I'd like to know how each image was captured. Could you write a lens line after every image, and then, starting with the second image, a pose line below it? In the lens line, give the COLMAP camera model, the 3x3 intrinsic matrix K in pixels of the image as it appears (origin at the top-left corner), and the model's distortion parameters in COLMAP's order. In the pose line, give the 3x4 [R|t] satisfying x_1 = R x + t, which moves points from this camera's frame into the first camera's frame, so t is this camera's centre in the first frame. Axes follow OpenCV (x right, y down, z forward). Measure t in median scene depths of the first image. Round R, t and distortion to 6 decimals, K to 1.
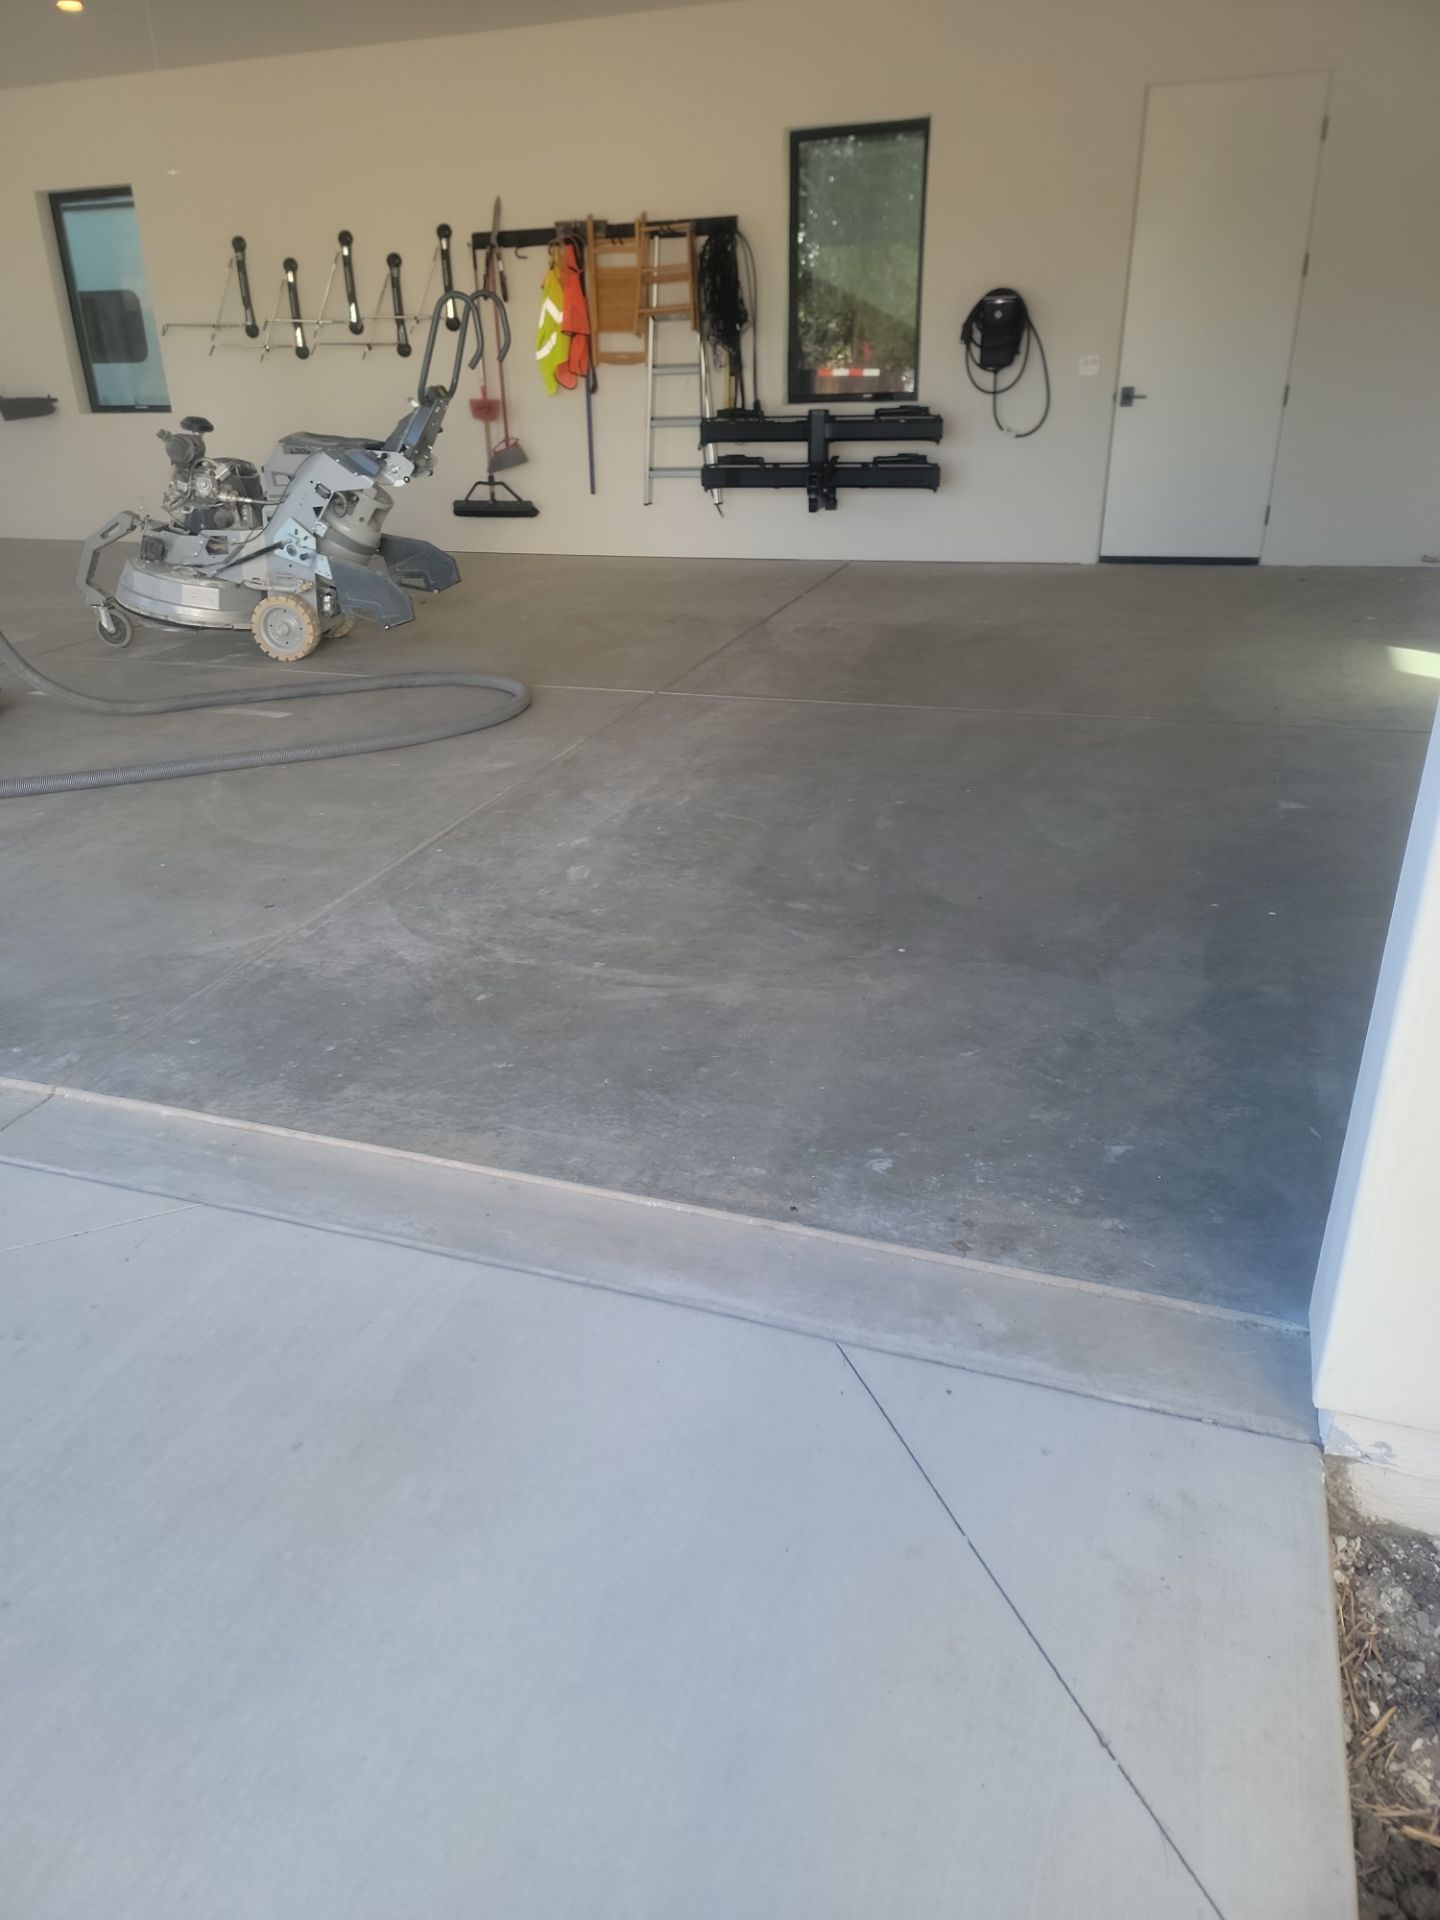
lens RADIAL K [[1324.1, 0, 680.2], [0, 1324.1, 954.8], [0, 0, 1]] dist [0.092610, -0.086436]
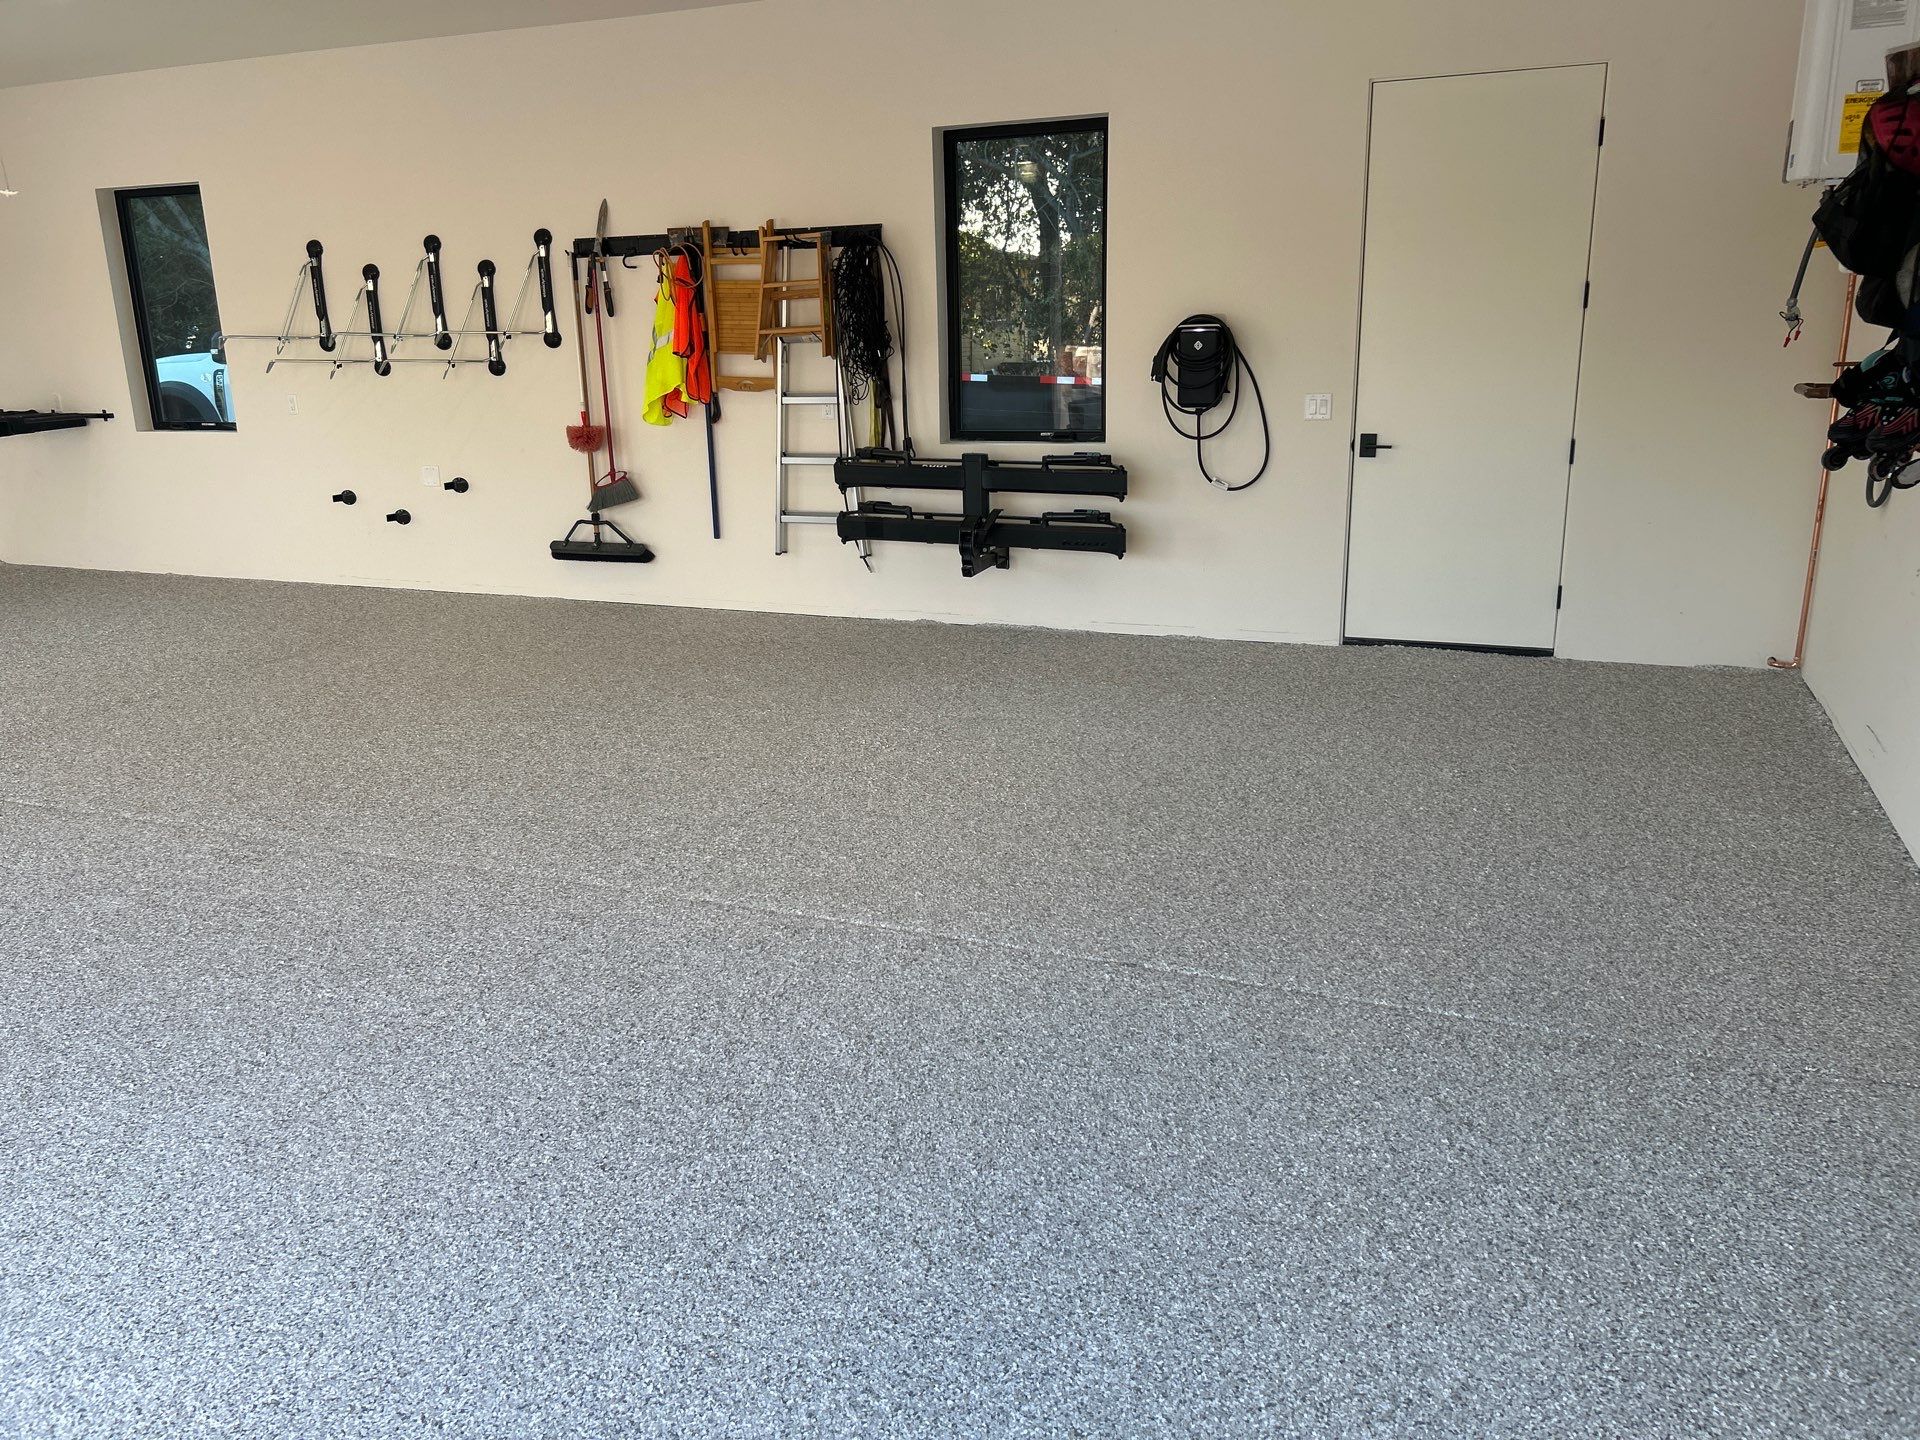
lens RADIAL K [[1445.0, 0, 945.0], [0, 1445.0, 721.1], [0, 0, 1]] dist [0.039535, -0.045342]
pose [[0.999480, 0.013704, -0.029196, 0.106738], [-0.017780, 0.989379, -0.144269, -0.123035], [0.026909, 0.144713, 0.989108, 0.176605]]
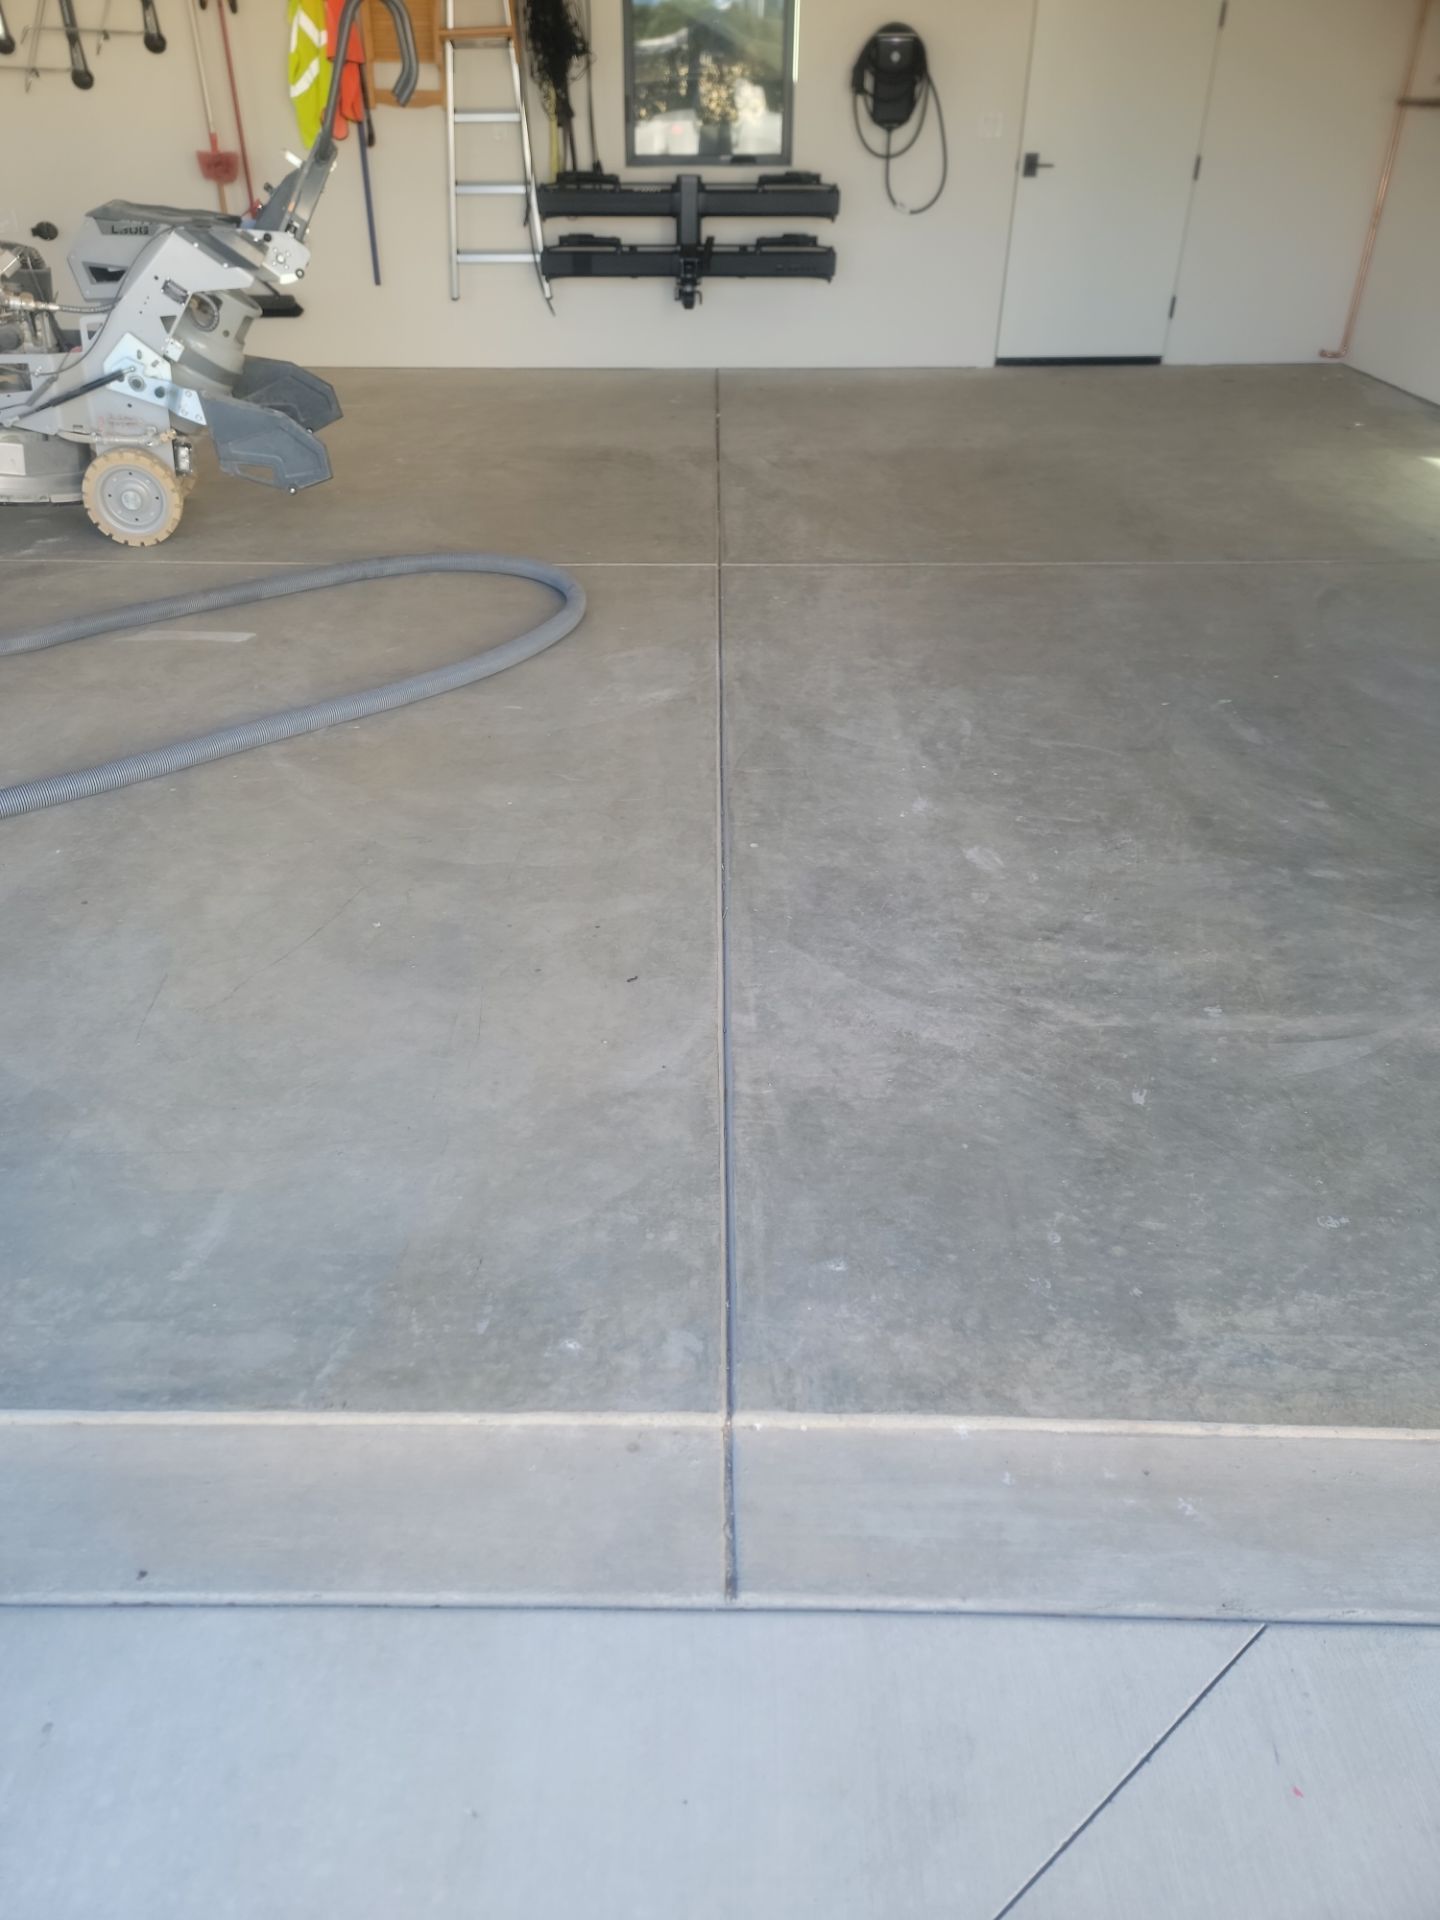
lens RADIAL K [[1329.1, 0, 690.2], [0, 1329.1, 982.4], [0, 0, 1]] dist [0.087110, -0.080900]
pose [[0.943248, -0.159718, 0.291160, -0.205207], [0.114060, 0.979226, 0.167649, -0.061727], [-0.311888, -0.124925, 0.941870, 0.157669]]
